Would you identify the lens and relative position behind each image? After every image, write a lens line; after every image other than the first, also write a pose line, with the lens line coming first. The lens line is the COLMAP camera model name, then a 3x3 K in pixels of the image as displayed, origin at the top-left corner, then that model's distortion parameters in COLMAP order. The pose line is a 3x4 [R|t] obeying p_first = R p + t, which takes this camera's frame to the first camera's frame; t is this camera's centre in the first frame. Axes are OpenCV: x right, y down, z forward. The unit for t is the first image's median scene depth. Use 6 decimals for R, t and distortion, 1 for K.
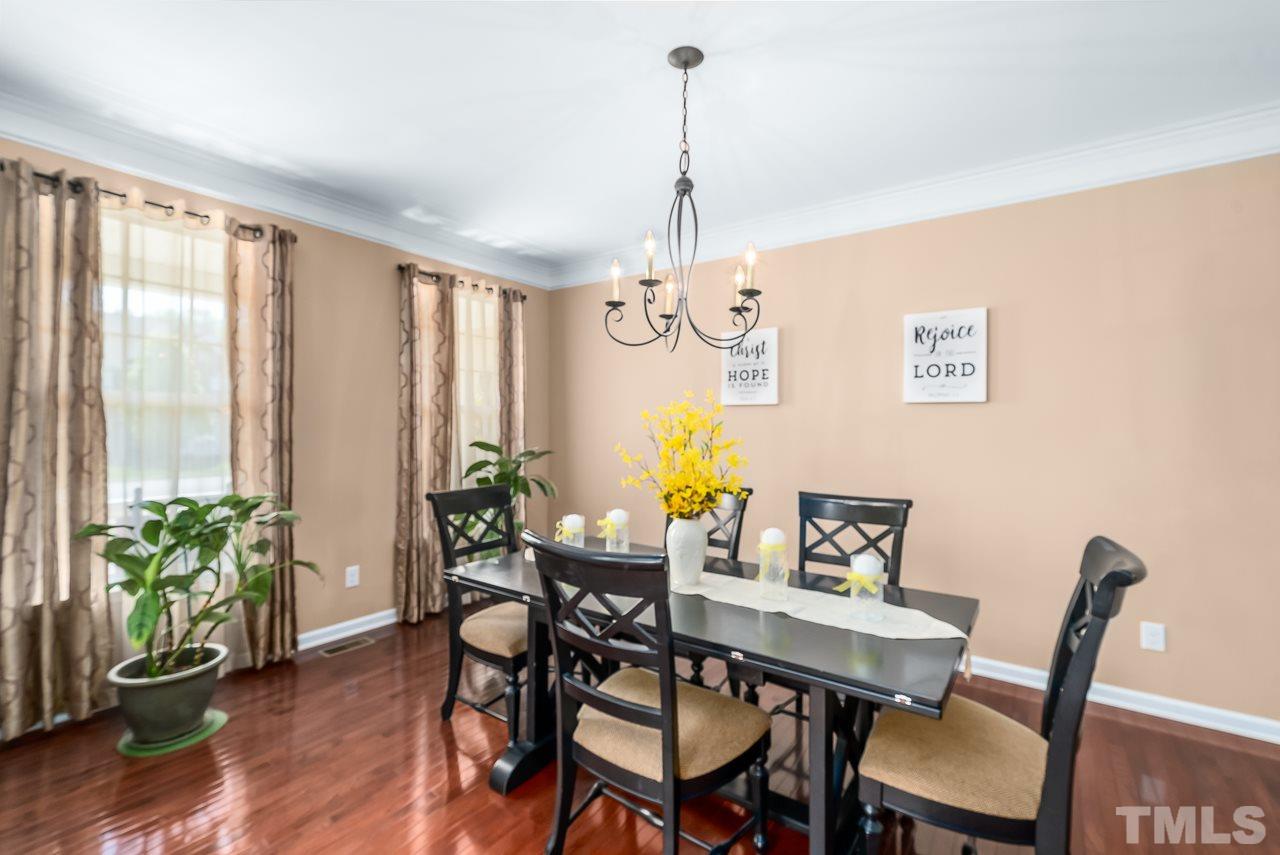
lens RADIAL K [[565.8, 0, 644.5], [0, 565.8, 422.9], [0, 0, 1]] dist [-0.000458, -0.000296]
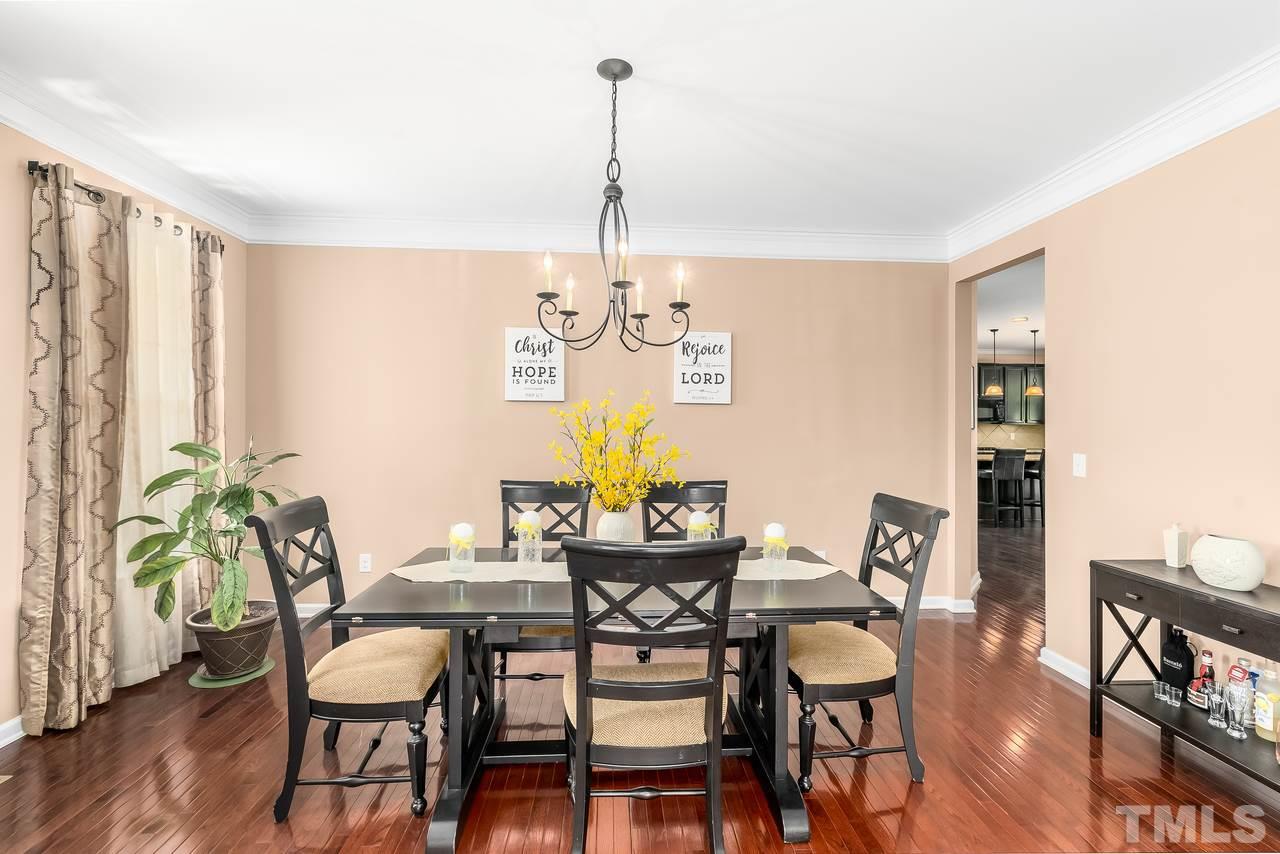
lens RADIAL K [[565.8, 0, 644.5], [0, 565.8, 422.4], [0, 0, 1]] dist [-0.000458, -0.000296]
pose [[0.768233, 0.000190, 0.640170, -0.316903], [-0.006086, 0.999957, 0.007006, -0.002157], [-0.640141, -0.009278, 0.768201, 0.092187]]
